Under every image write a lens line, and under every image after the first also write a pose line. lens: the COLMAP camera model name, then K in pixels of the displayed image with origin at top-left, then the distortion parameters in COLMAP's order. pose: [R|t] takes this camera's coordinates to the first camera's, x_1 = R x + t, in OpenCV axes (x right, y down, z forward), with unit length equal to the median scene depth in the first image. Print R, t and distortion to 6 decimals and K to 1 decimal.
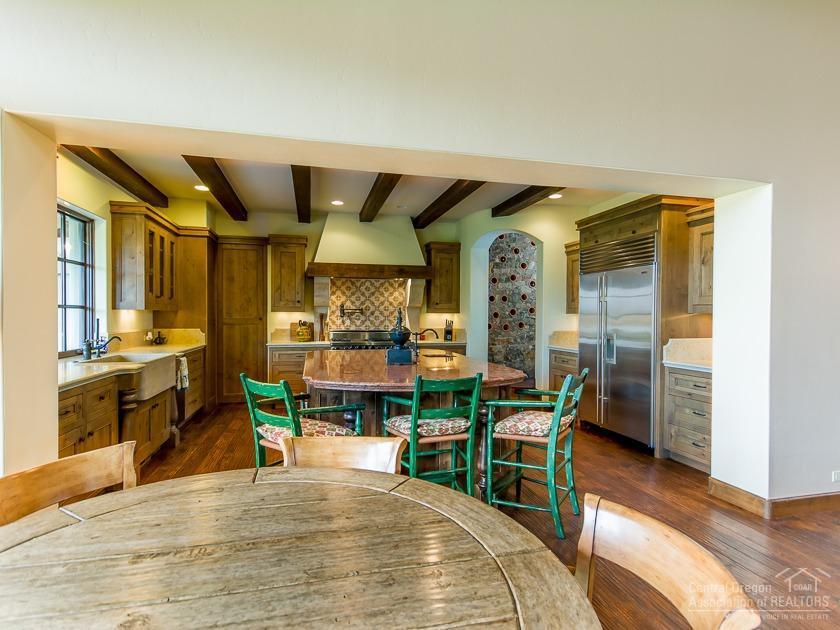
lens RADIAL K [[446.0, 0, 420.8], [0, 446.0, 316.2], [0, 0, 1]] dist [-0.003443, 0.000387]
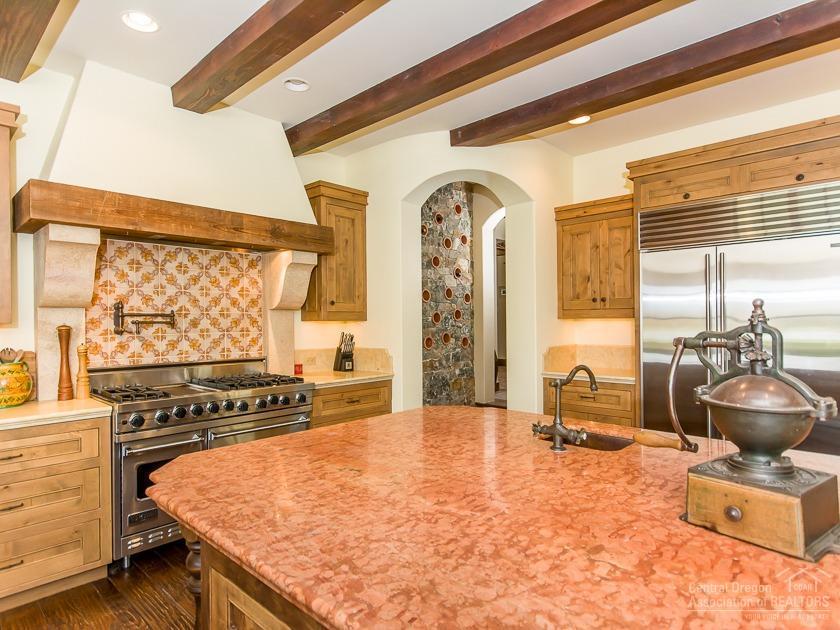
lens RADIAL K [[486.4, 0, 418.8], [0, 486.4, 318.8], [0, 0, 1]] dist [0.005322, 0.004968]
pose [[0.834787, -0.012927, 0.550421, -0.191144], [0.017803, 0.999835, -0.003520, -0.005622], [-0.550285, 0.012737, 0.834880, 0.471924]]
